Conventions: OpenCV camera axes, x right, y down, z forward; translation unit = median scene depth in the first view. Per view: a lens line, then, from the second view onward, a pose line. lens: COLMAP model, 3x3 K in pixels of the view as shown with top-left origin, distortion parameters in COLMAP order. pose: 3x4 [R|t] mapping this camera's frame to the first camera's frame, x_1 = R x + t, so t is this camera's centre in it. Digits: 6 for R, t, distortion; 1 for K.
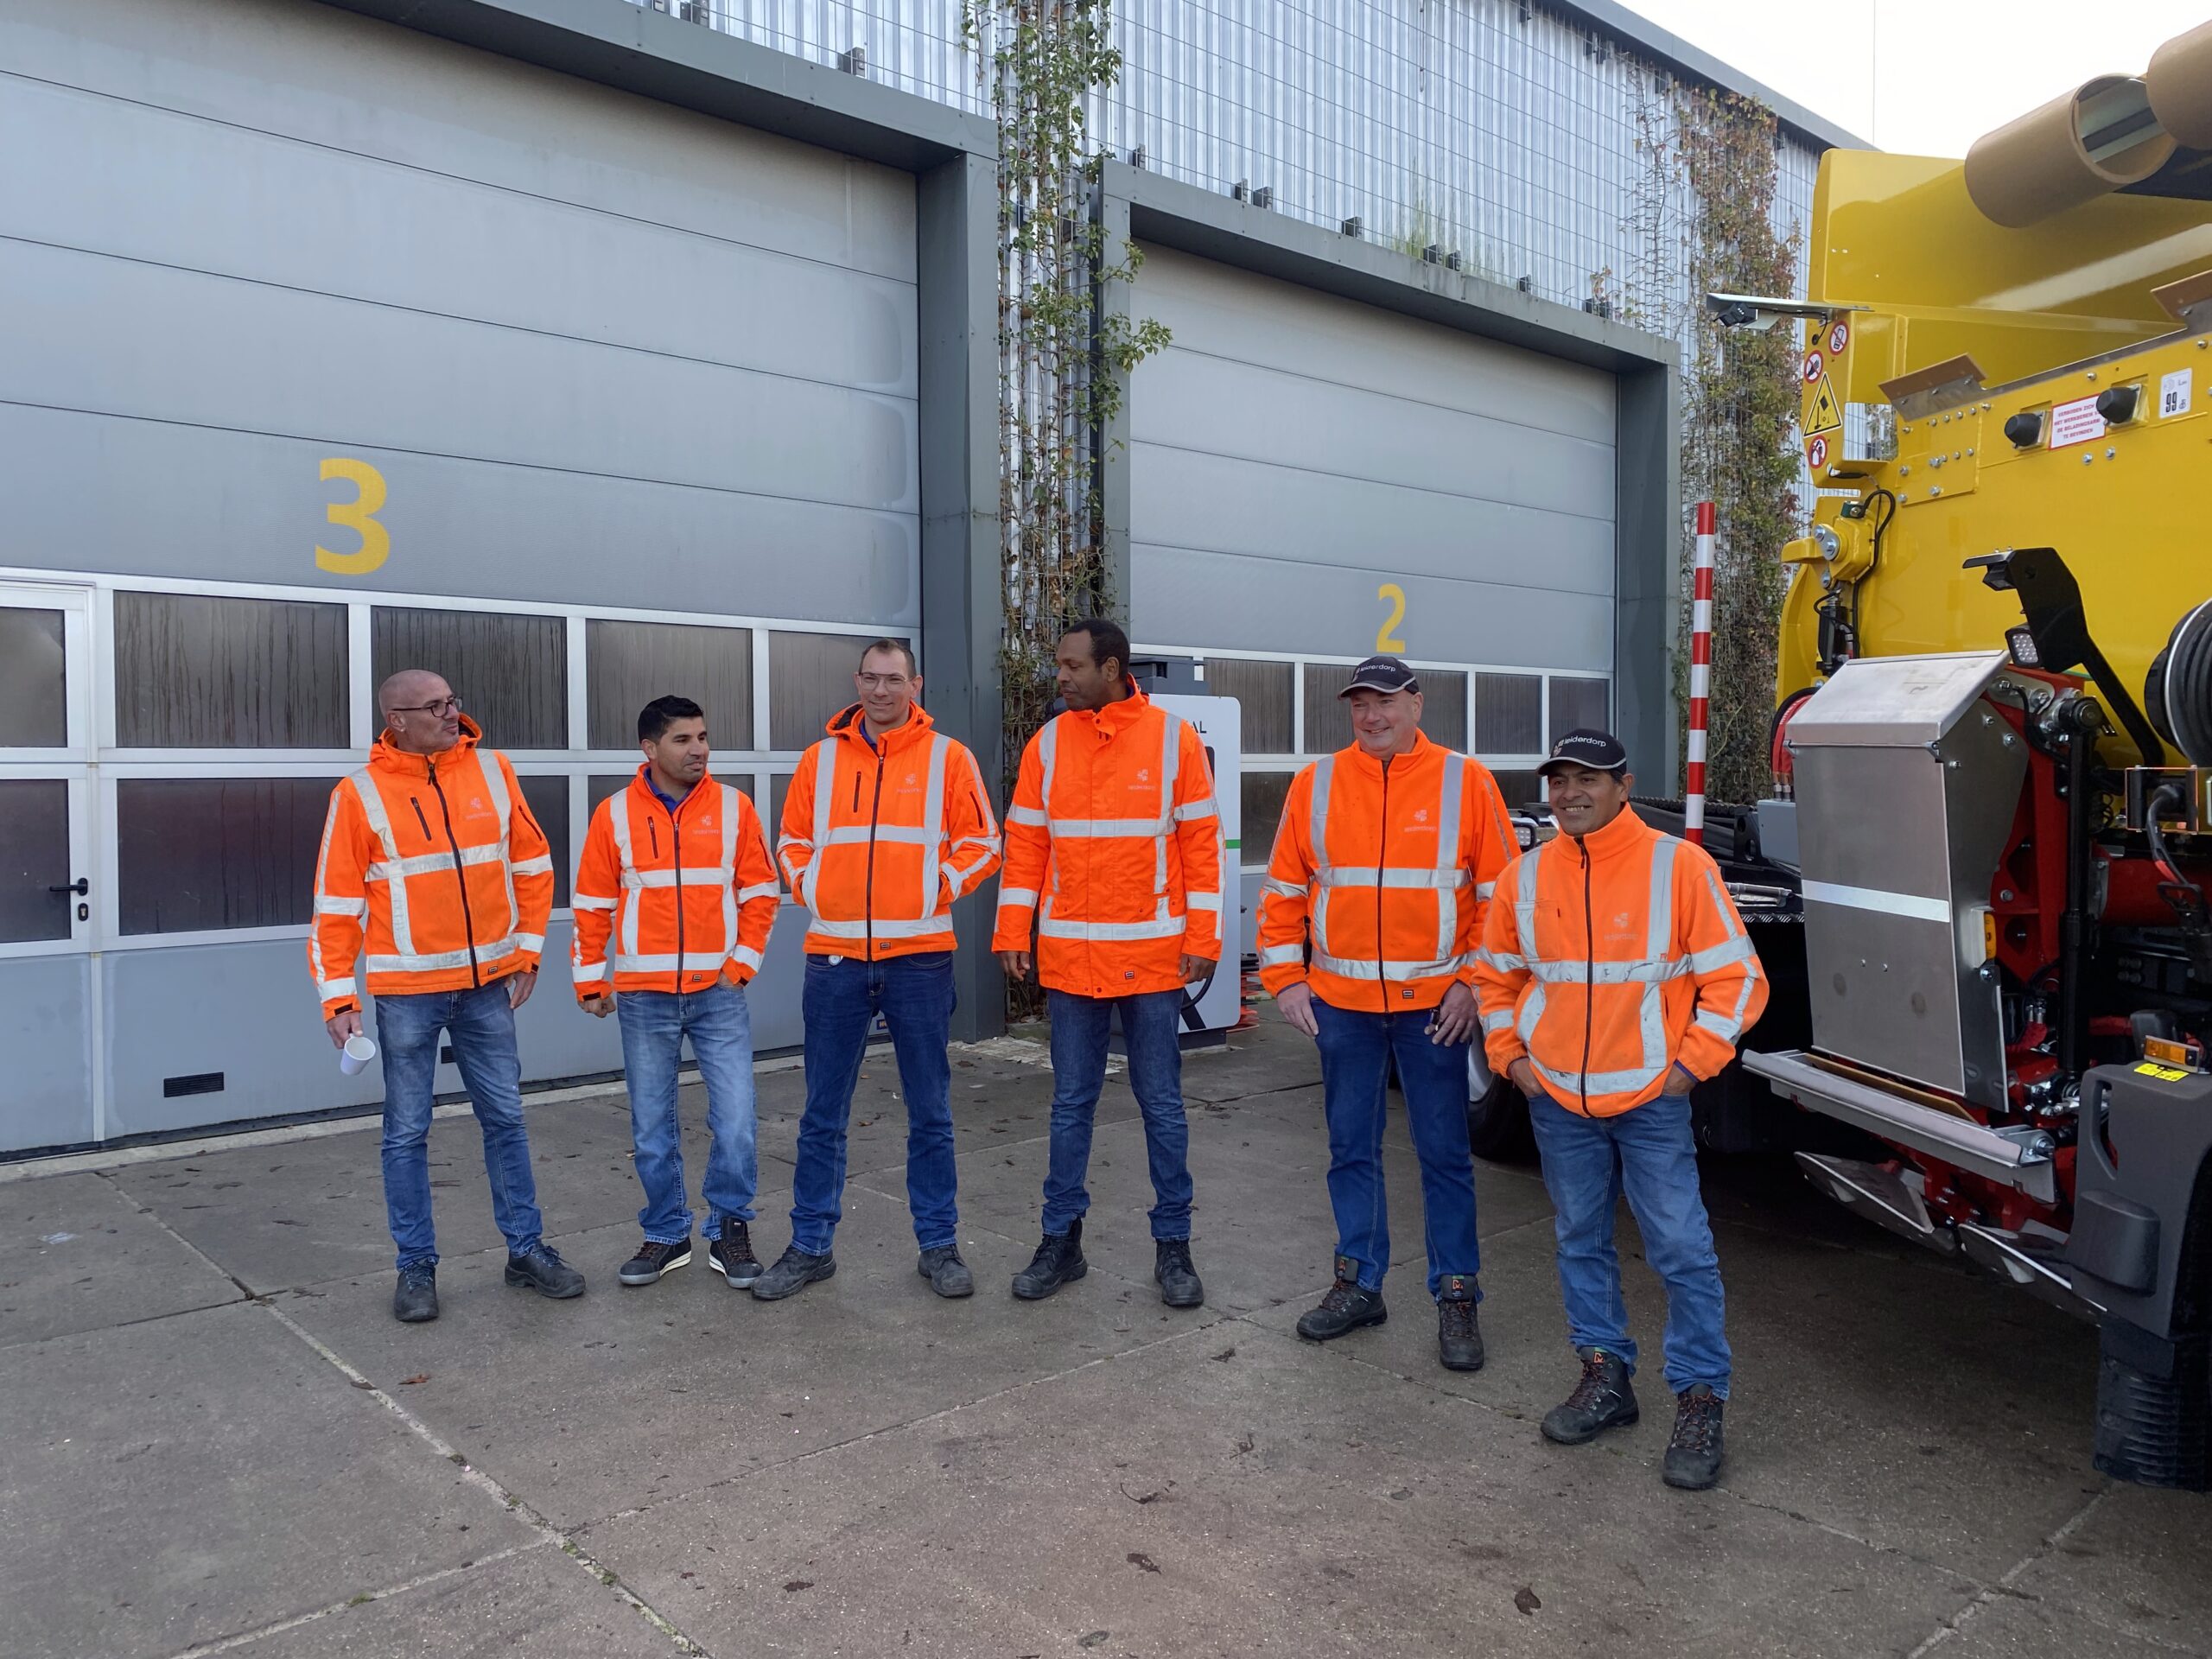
lens RADIAL K [[1680.6, 0, 1106.0], [0, 1680.6, 829.5], [0, 0, 1]] dist [0.000711, -0.009180]
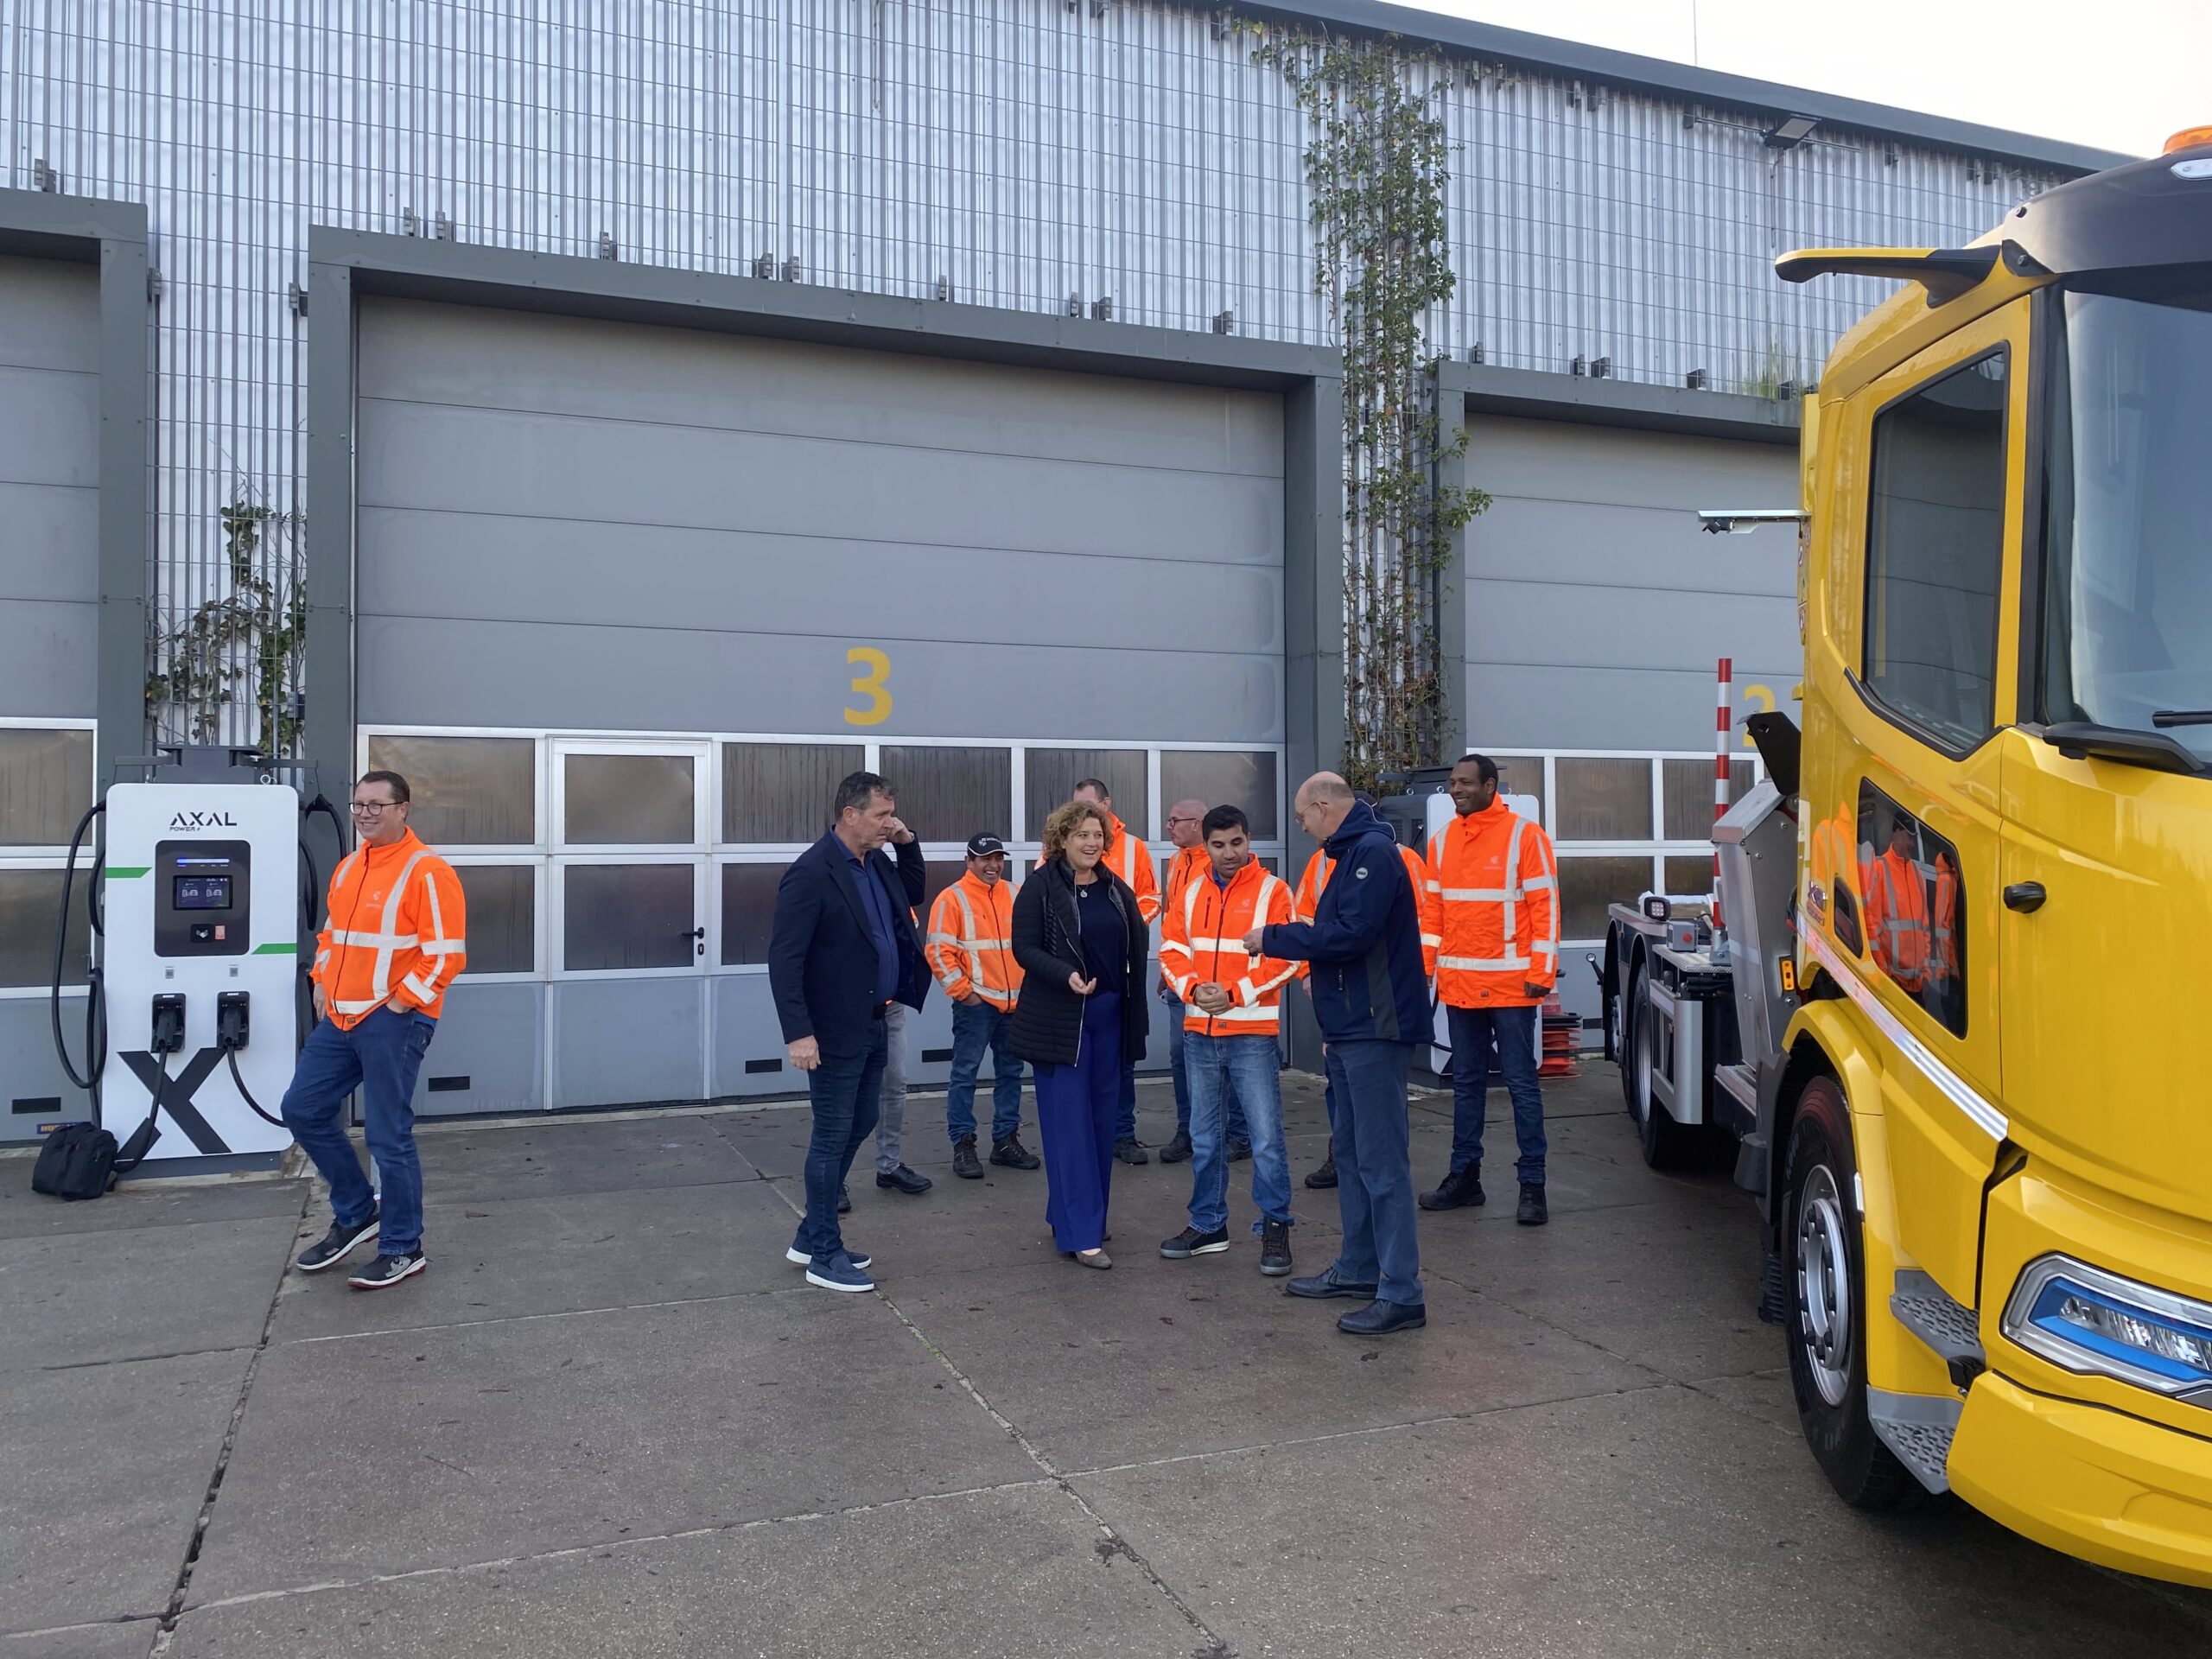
lens RADIAL K [[1647.9, 0, 1104.1], [0, 1647.9, 807.4], [0, 0, 1]] dist [0.013273, -0.006643]
pose [[0.939171, -0.013661, -0.343178, 0.185936], [-0.006999, 0.998240, -0.058890, 0.003676], [0.343378, 0.057710, 0.937422, -0.216172]]
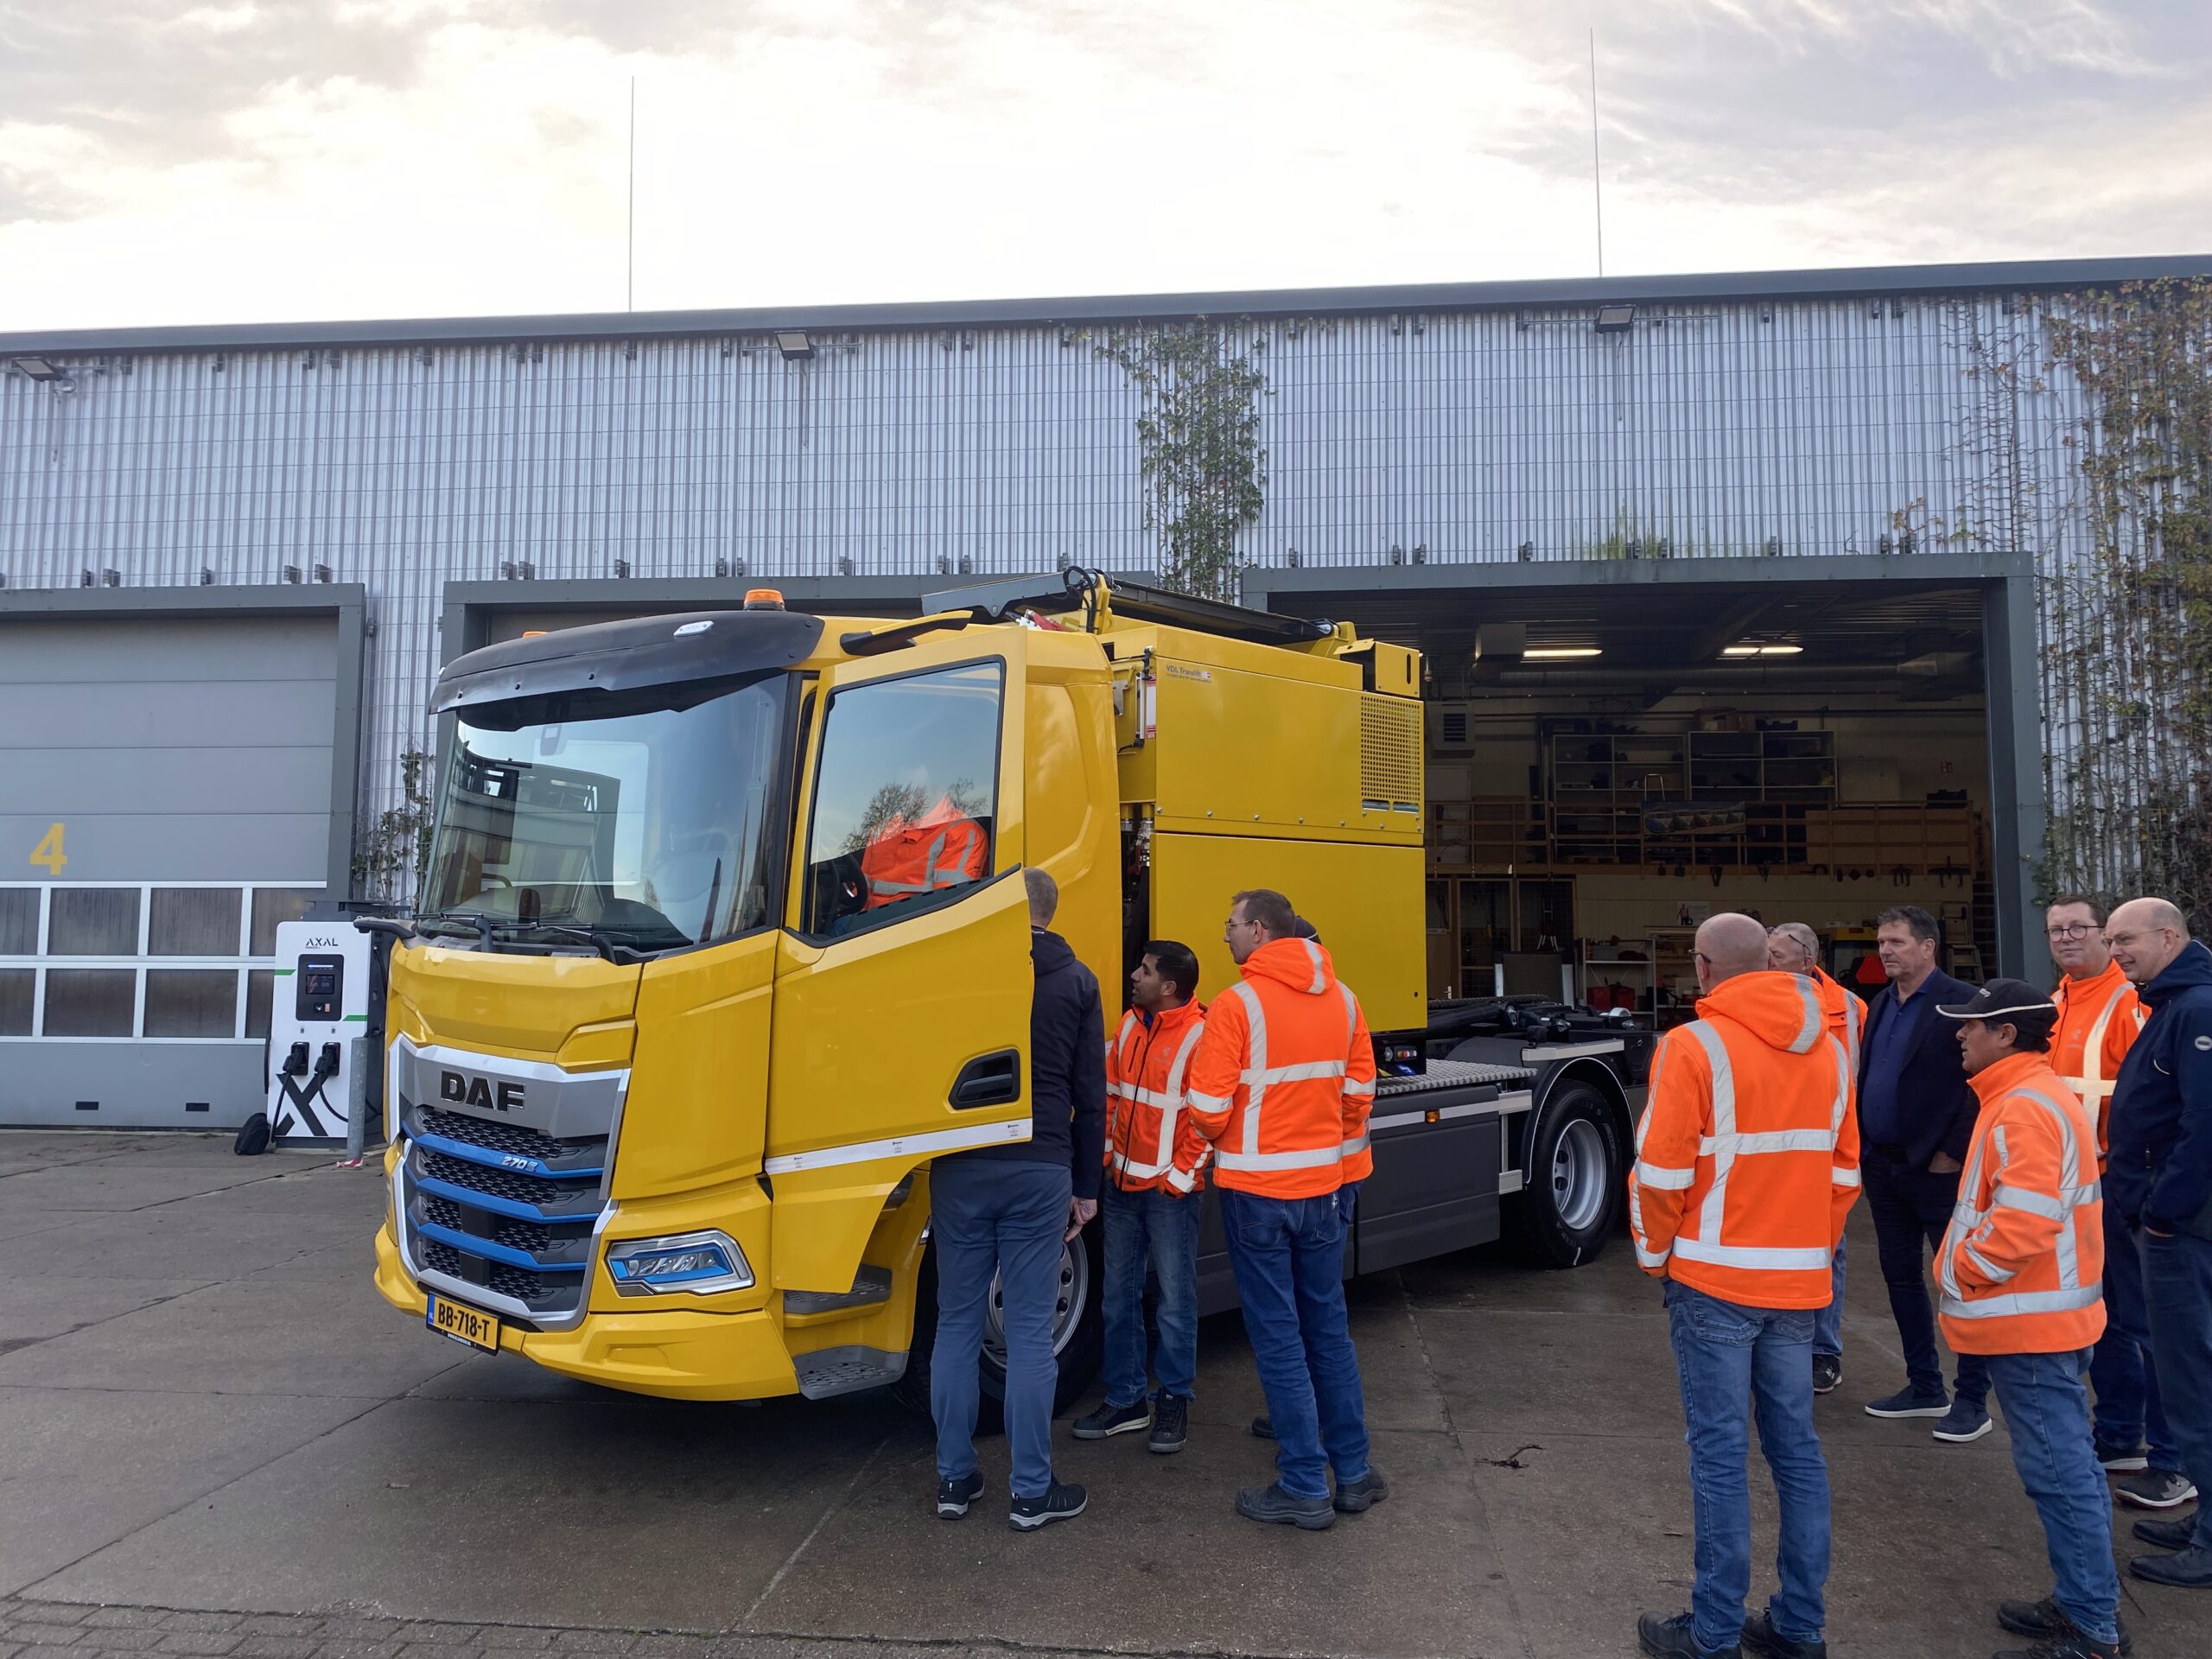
lens RADIAL K [[1647.9, 0, 1104.1], [0, 1647.9, 807.4], [0, 0, 1]] dist [0.013273, -0.006643]
pose [[0.686952, -0.063688, -0.723906, 0.989637], [-0.030501, 0.992748, -0.116284, -0.005840], [0.726062, 0.101962, 0.680028, -0.095035]]
